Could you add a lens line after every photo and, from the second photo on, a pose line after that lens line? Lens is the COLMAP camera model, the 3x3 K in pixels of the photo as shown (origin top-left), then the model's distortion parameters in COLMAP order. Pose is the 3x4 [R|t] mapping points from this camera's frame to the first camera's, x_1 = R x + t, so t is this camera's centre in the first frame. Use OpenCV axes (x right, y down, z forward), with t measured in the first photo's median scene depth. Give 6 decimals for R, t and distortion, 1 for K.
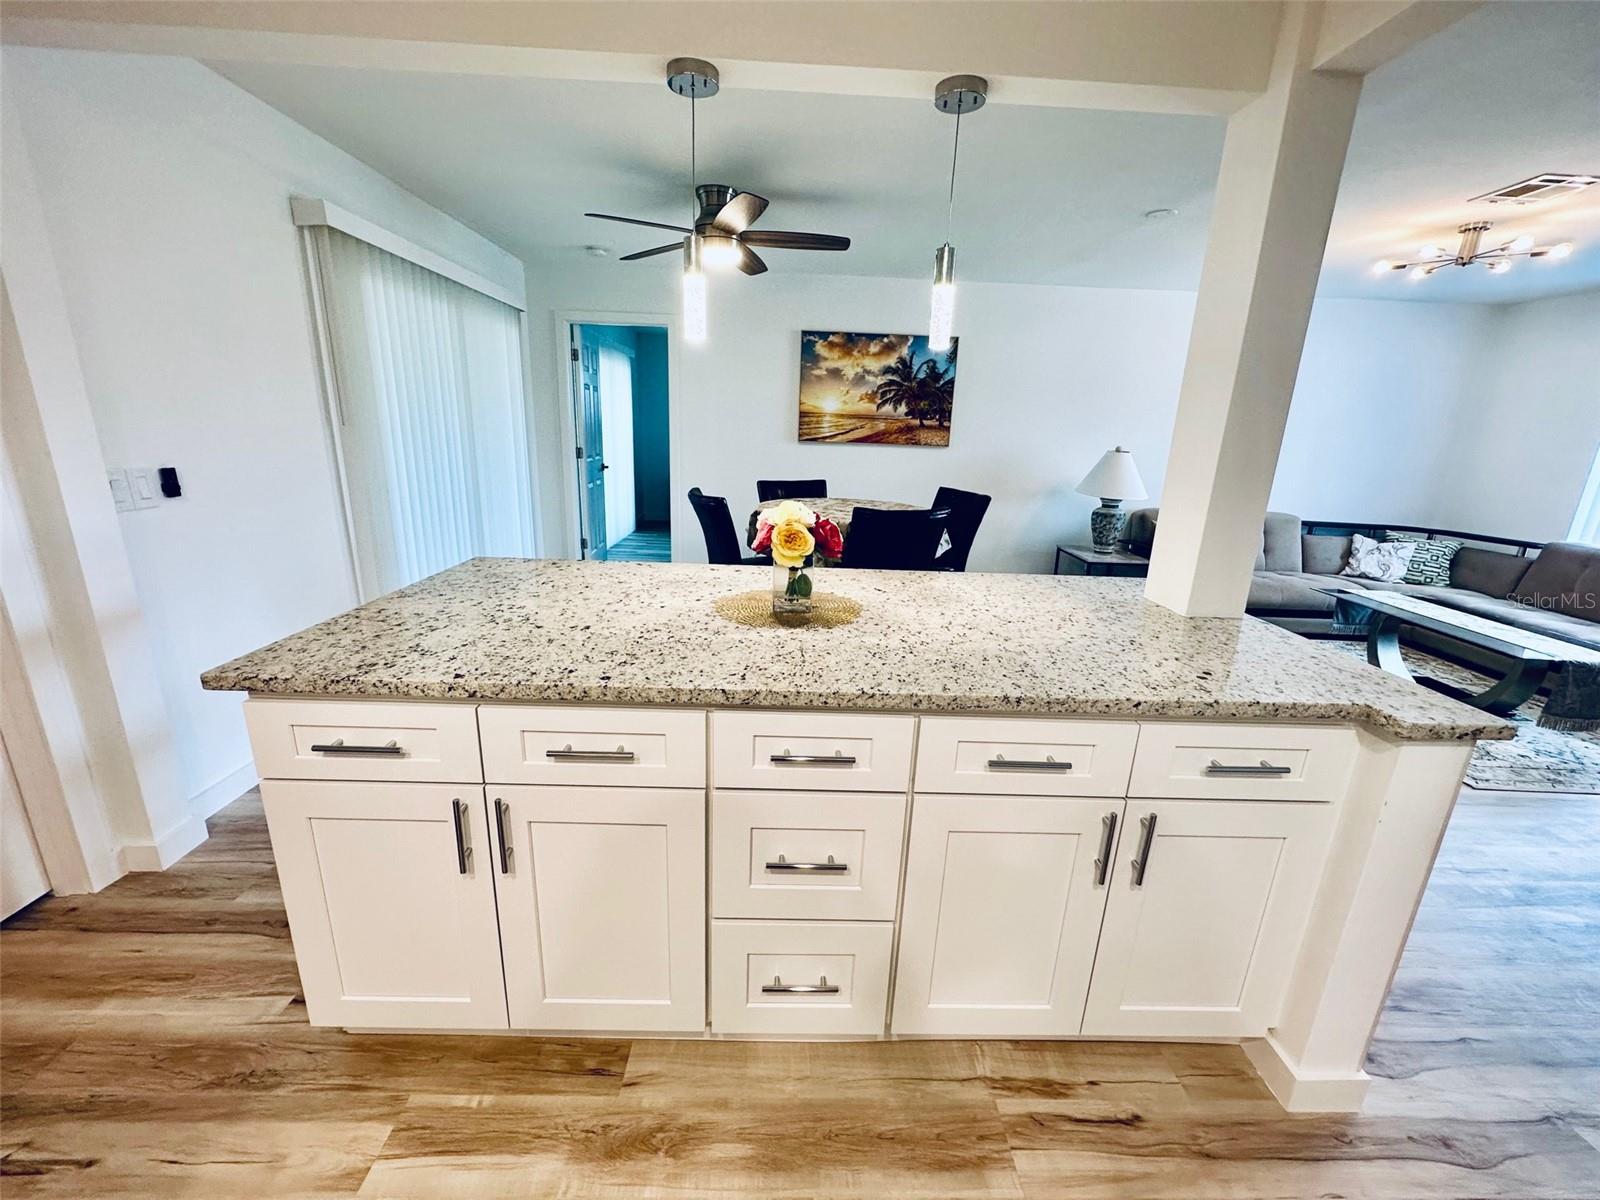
lens RADIAL K [[637.5, 0, 800.6], [0, 637.5, 598.7], [0, 0, 1]] dist [-0.003160, 0.000267]
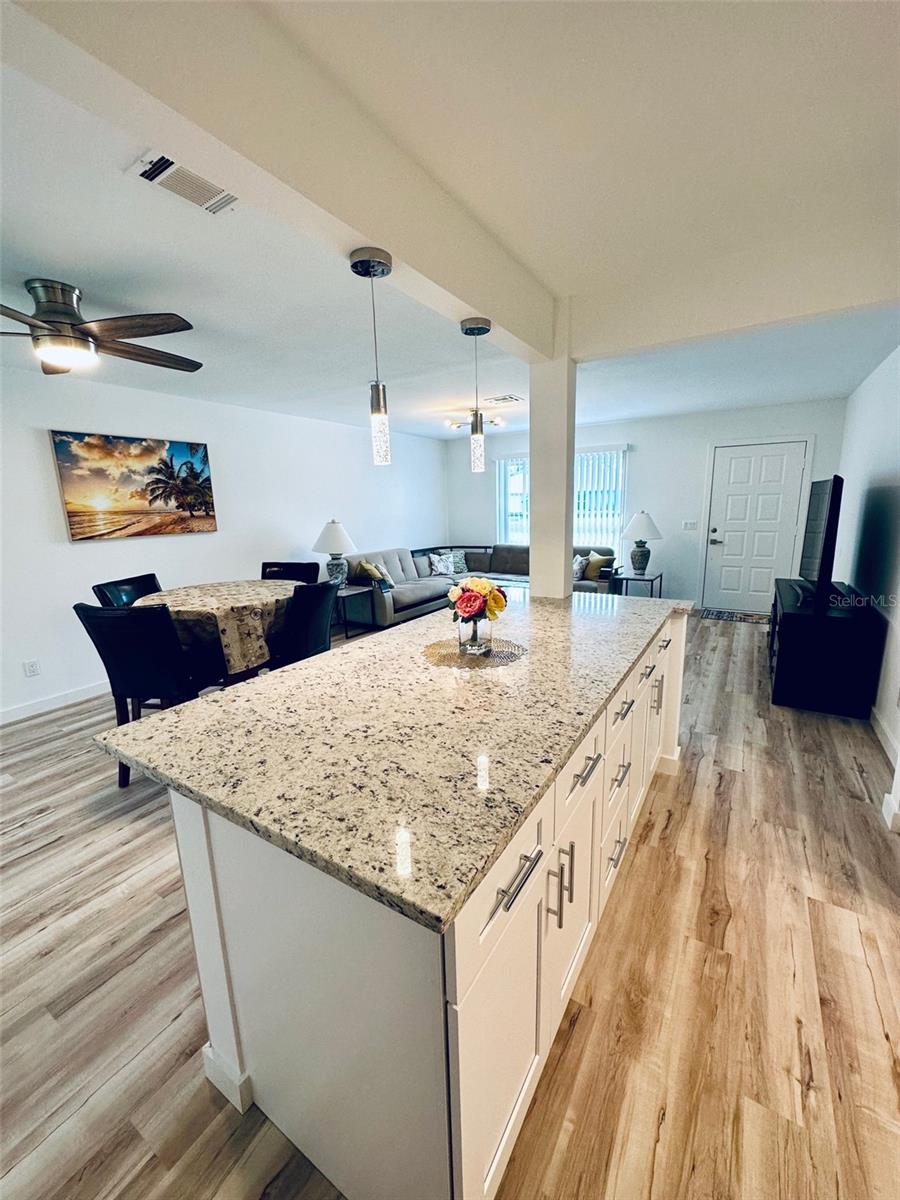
lens RADIAL K [[478.1, 0, 452.1], [0, 478.1, 600.4], [0, 0, 1]] dist [-0.003160, 0.000267]
pose [[0.547836, -0.218404, 0.807574, -0.301865], [0.267133, 0.960454, 0.078534, -0.065539], [-0.792790, 0.172706, 0.584514, 0.135766]]
